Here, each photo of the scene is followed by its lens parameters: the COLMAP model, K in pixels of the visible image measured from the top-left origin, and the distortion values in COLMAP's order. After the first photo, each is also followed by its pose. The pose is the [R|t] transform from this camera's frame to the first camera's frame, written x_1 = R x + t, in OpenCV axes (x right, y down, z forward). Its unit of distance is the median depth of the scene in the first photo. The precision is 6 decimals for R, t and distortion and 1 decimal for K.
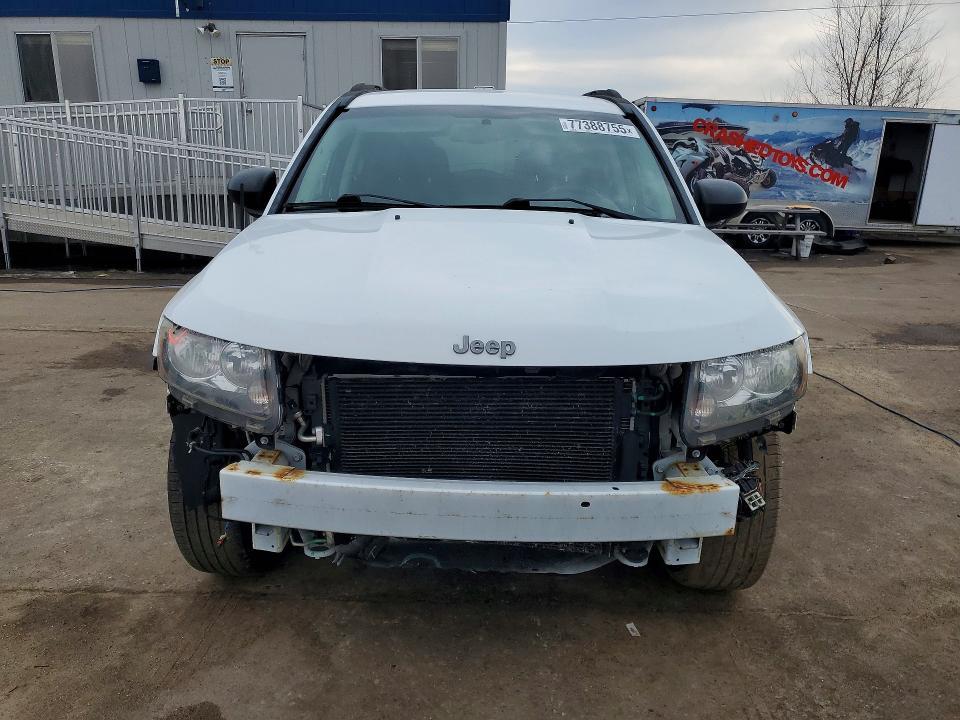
lens RADIAL K [[755.8, 0, 475.3], [0, 755.8, 359.3], [0, 0, 1]] dist [-0.002670, 0.023152]
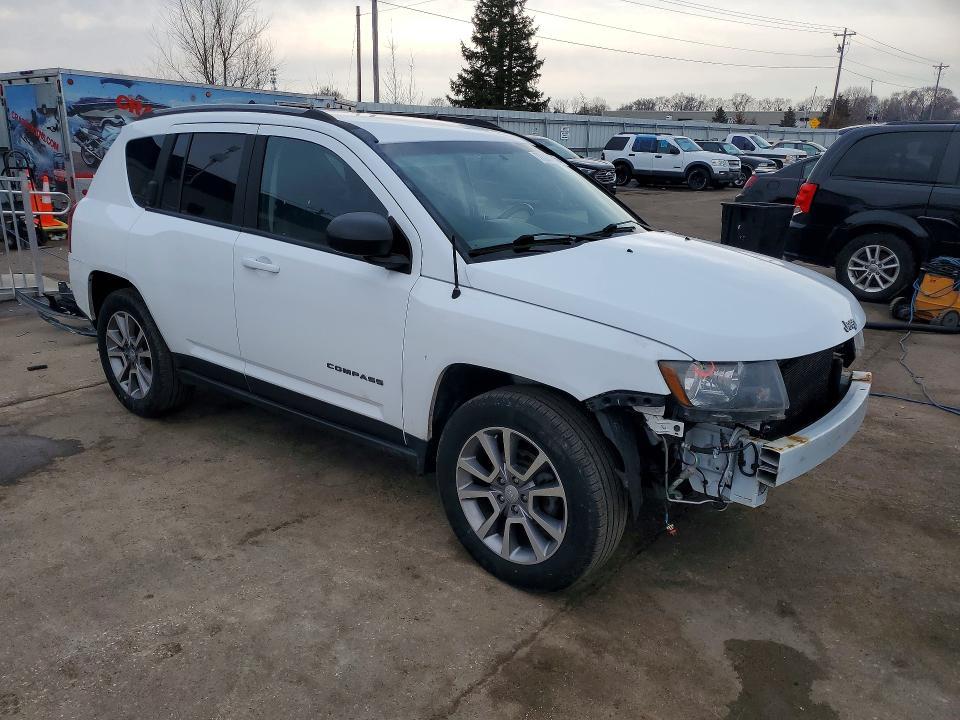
lens RADIAL K [[755.8, 0, 474.0], [0, 755.8, 362.3], [0, 0, 1]] dist [-0.002670, 0.023152]
pose [[0.621106, -0.225799, 0.750495, -0.892951], [0.187452, 0.972604, 0.137489, -0.163861], [-0.760979, 0.055287, 0.646416, 0.276123]]
